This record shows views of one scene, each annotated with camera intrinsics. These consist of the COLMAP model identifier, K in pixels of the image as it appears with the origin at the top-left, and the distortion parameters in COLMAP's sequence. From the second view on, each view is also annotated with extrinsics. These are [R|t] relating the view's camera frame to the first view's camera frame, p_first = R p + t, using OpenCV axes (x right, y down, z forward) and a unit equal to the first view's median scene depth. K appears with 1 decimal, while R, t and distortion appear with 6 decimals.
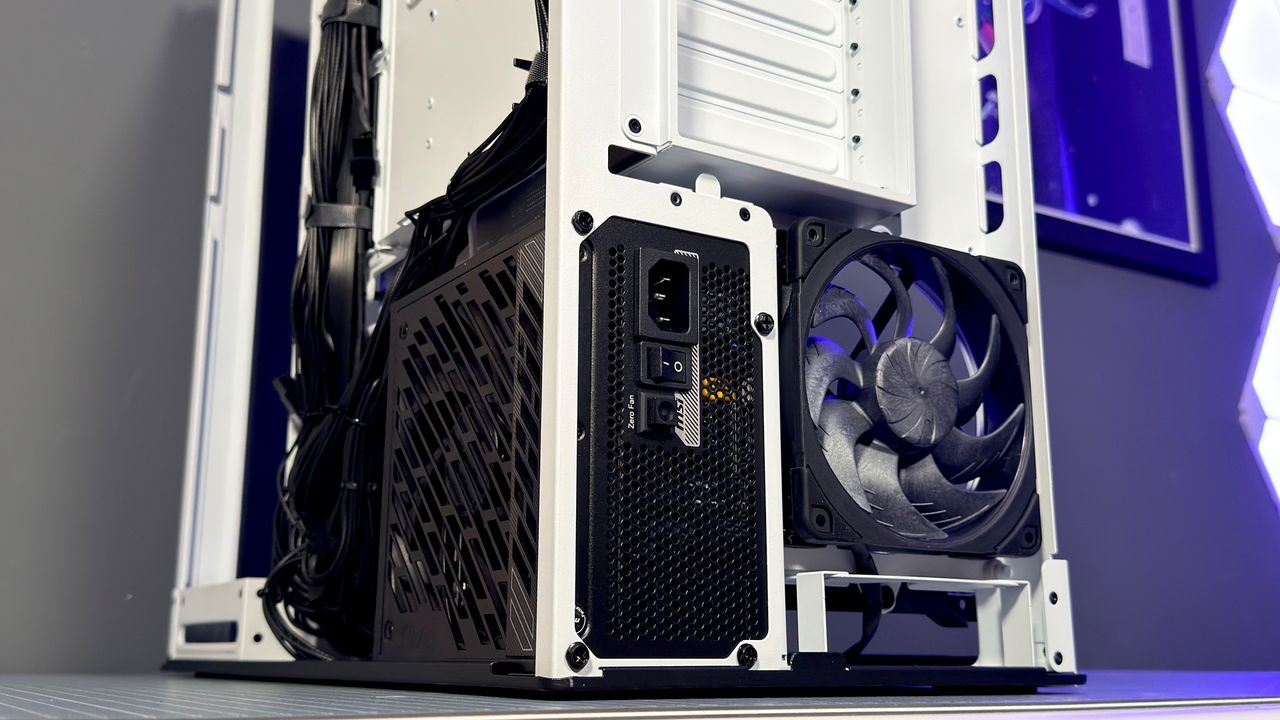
lens RADIAL K [[1301.0, 0, 713.3], [0, 1301.0, 348.1], [0, 0, 1]] dist [0.121032, 0.000000]
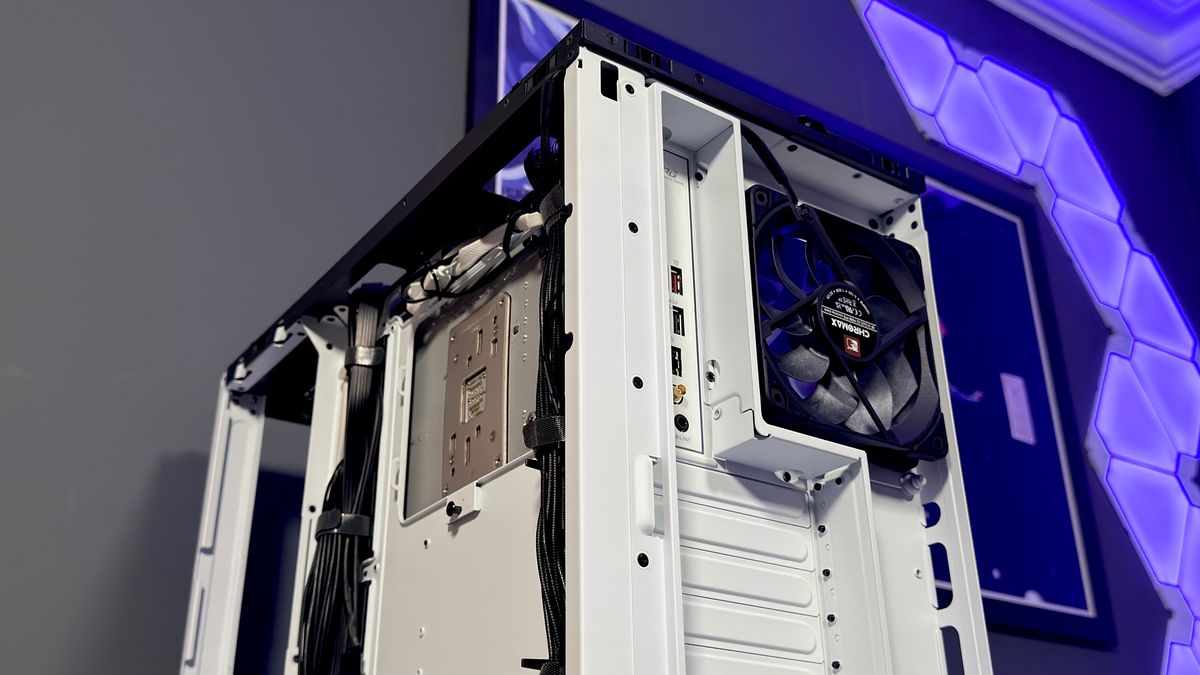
lens RADIAL K [[1219.7, 0, 648.5], [0, 1219.7, 362.5], [0, 0, 1]] dist [0.121032, 0.000000]
pose [[0.999481, -0.002285, 0.032147, -0.056903], [0.008566, 0.980439, -0.196638, -0.181859], [-0.031069, 0.196811, 0.979949, -0.023728]]
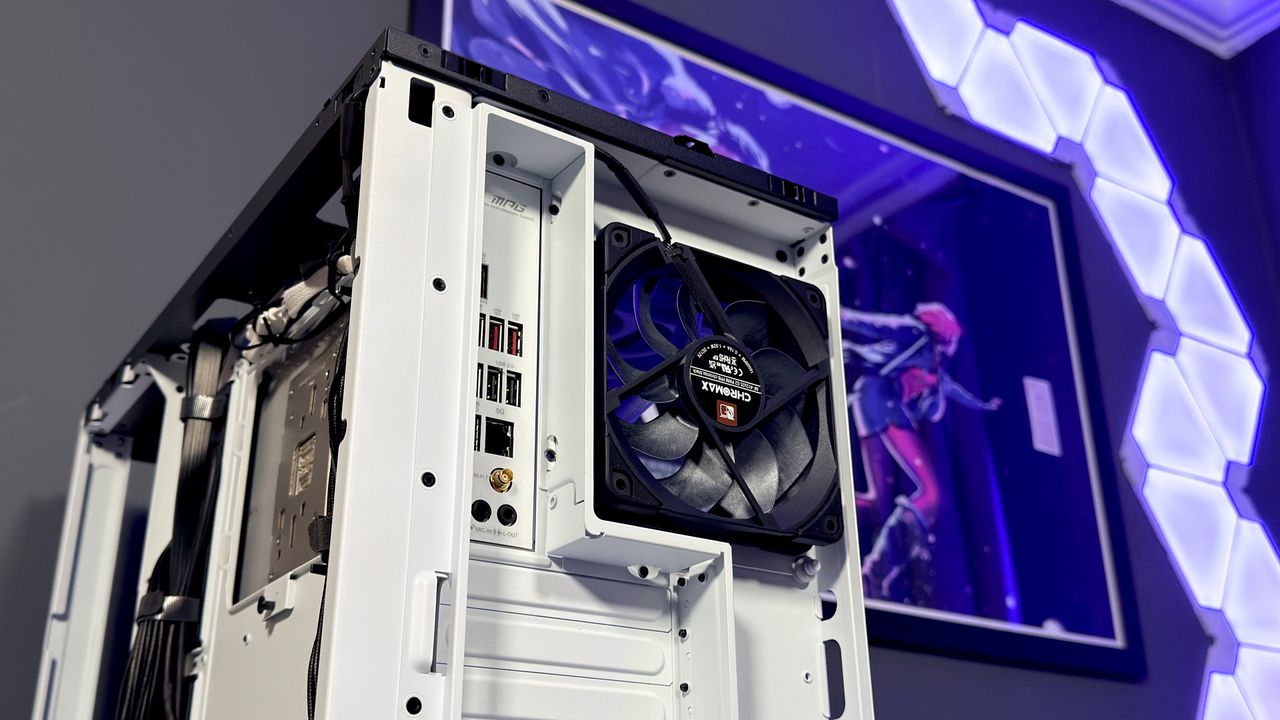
lens RADIAL K [[1301.0, 0, 689.9], [0, 1301.0, 386.0], [0, 0, 1]] dist [0.121032, 0.000000]
pose [[0.999816, -0.009029, 0.016915, 0.077588], [0.011589, 0.987378, -0.157954, -0.254427], [-0.015275, 0.158121, 0.987302, 0.044229]]
